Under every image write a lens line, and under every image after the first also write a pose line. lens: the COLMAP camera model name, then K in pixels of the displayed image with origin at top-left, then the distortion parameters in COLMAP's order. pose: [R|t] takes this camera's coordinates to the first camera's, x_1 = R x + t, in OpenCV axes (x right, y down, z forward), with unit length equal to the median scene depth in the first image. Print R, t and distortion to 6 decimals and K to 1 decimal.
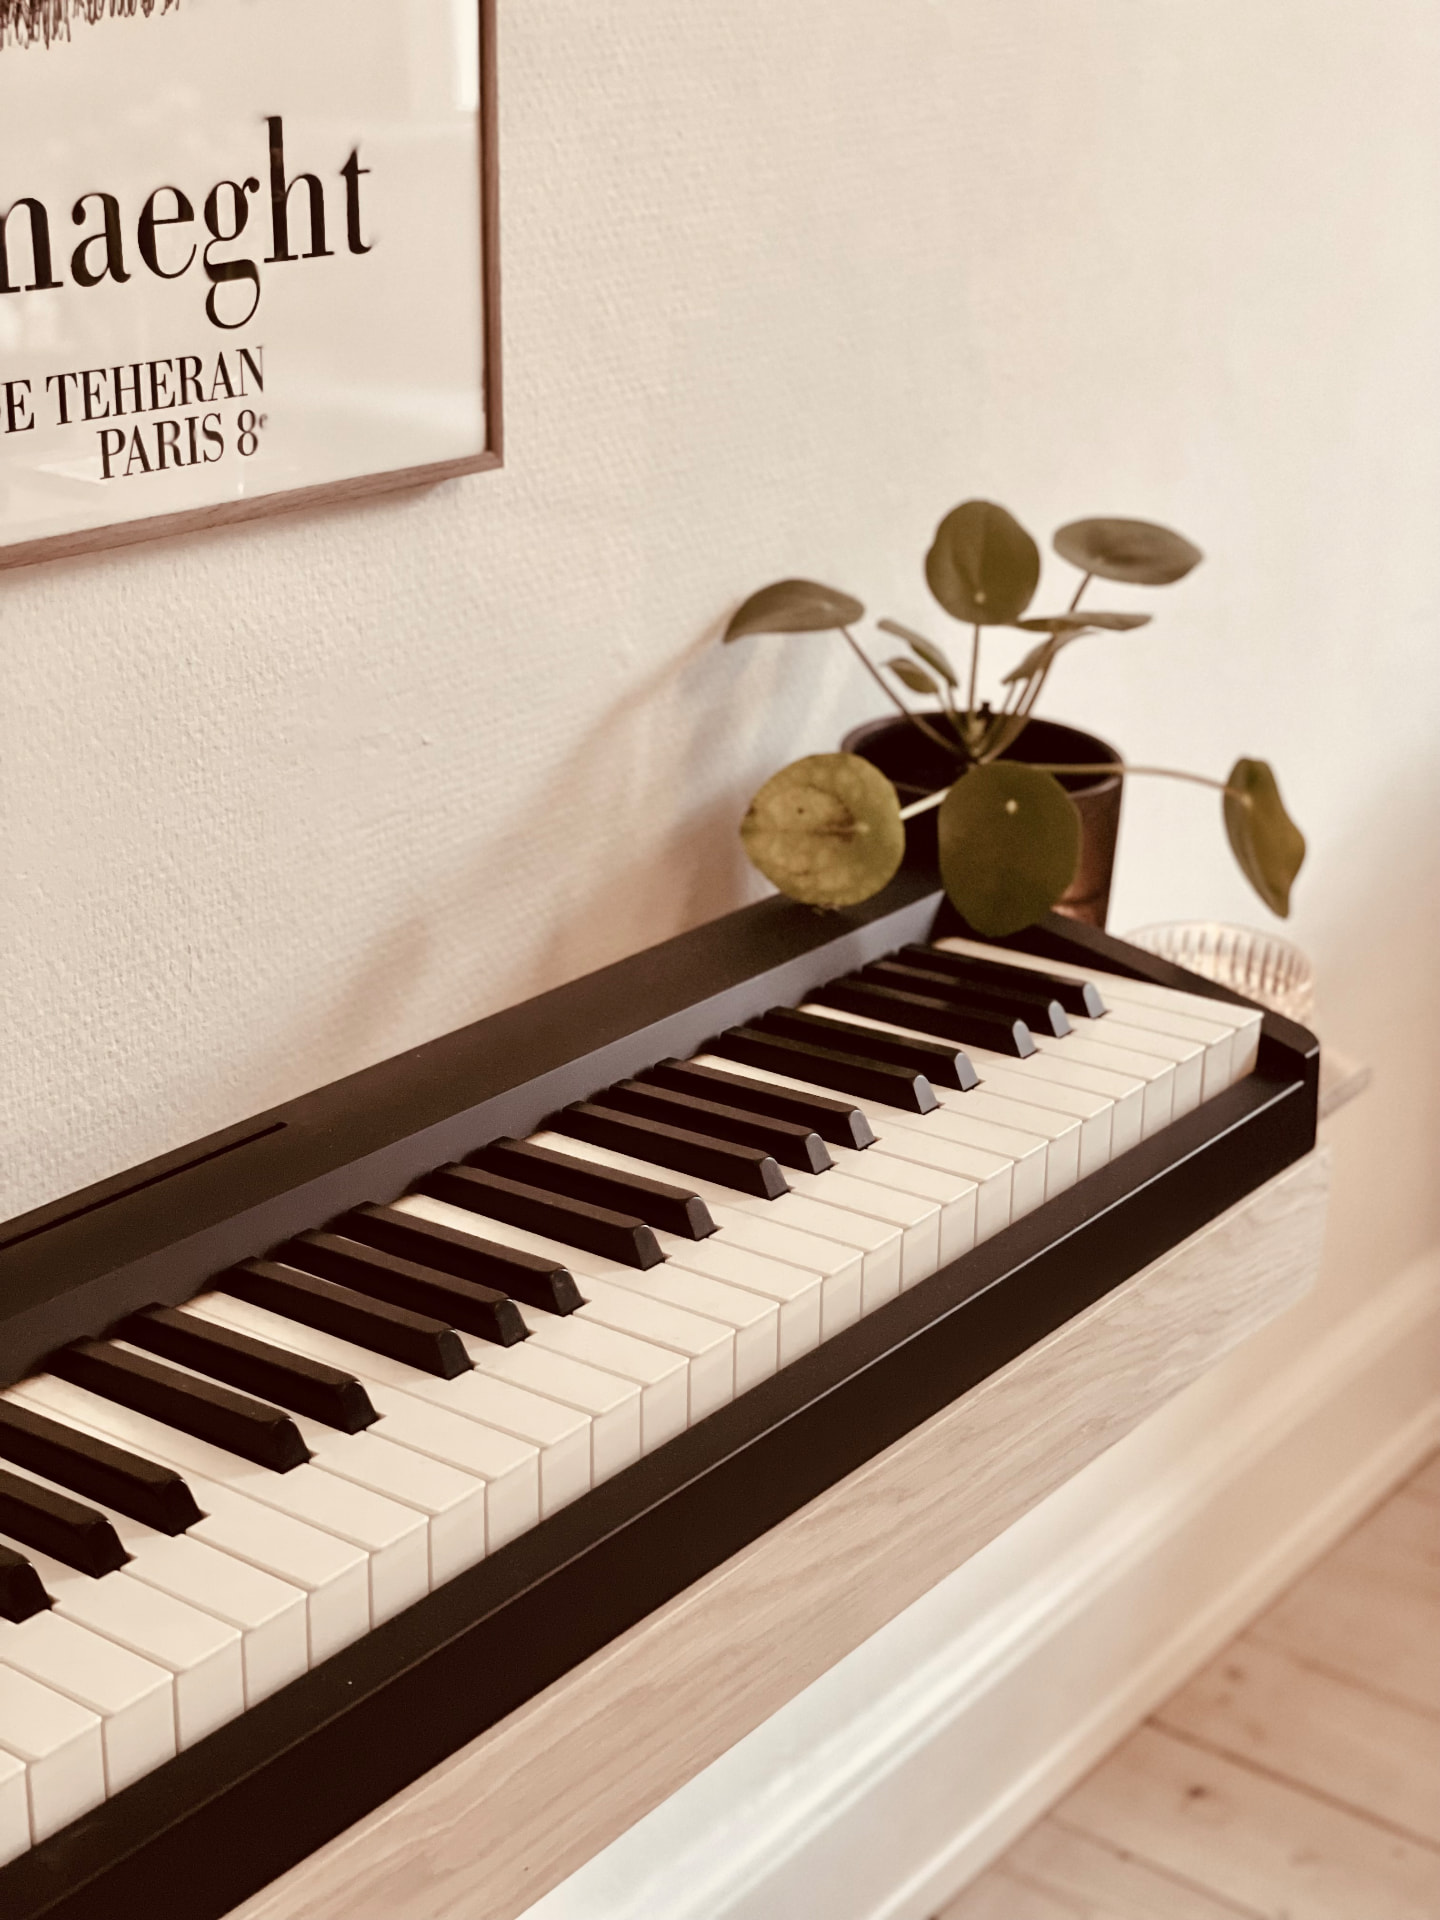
lens RADIAL K [[2834.8, 0, 720.0], [0, 2834.8, 960.0], [0, 0, 1]] dist [-0.133086, 1.522197]
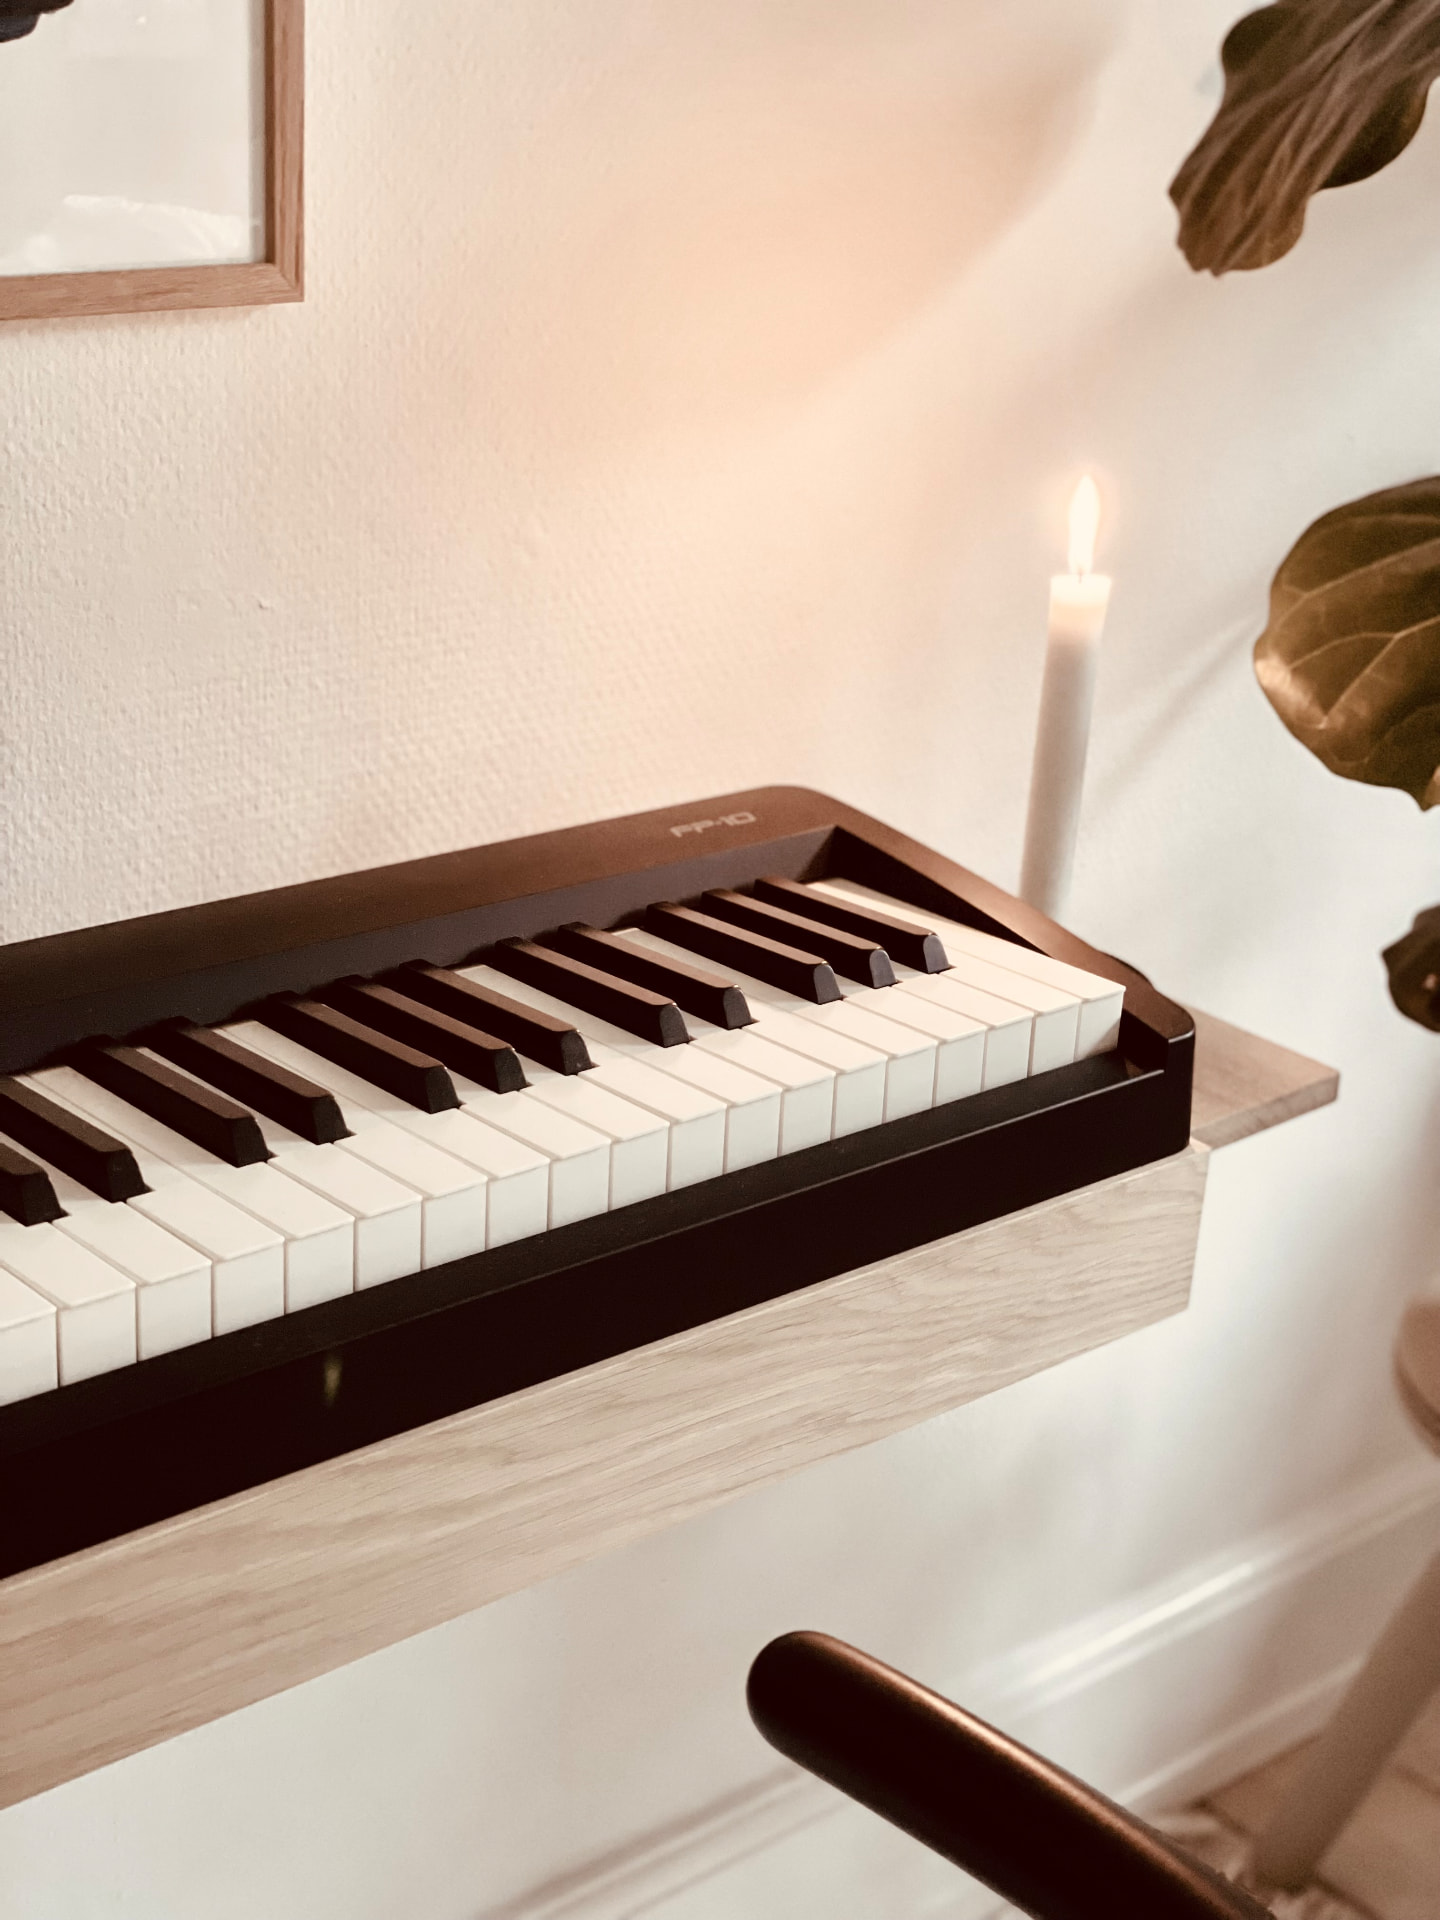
lens RADIAL K [[2834.8, 0, 720.0], [0, 2834.8, 960.0], [0, 0, 1]] dist [-0.133086, 1.522197]
pose [[0.979278, 0.101404, -0.175303, 0.226891], [-0.102741, 0.994707, 0.001457, 0.022800], [0.174523, 0.016584, 0.984513, 0.117633]]
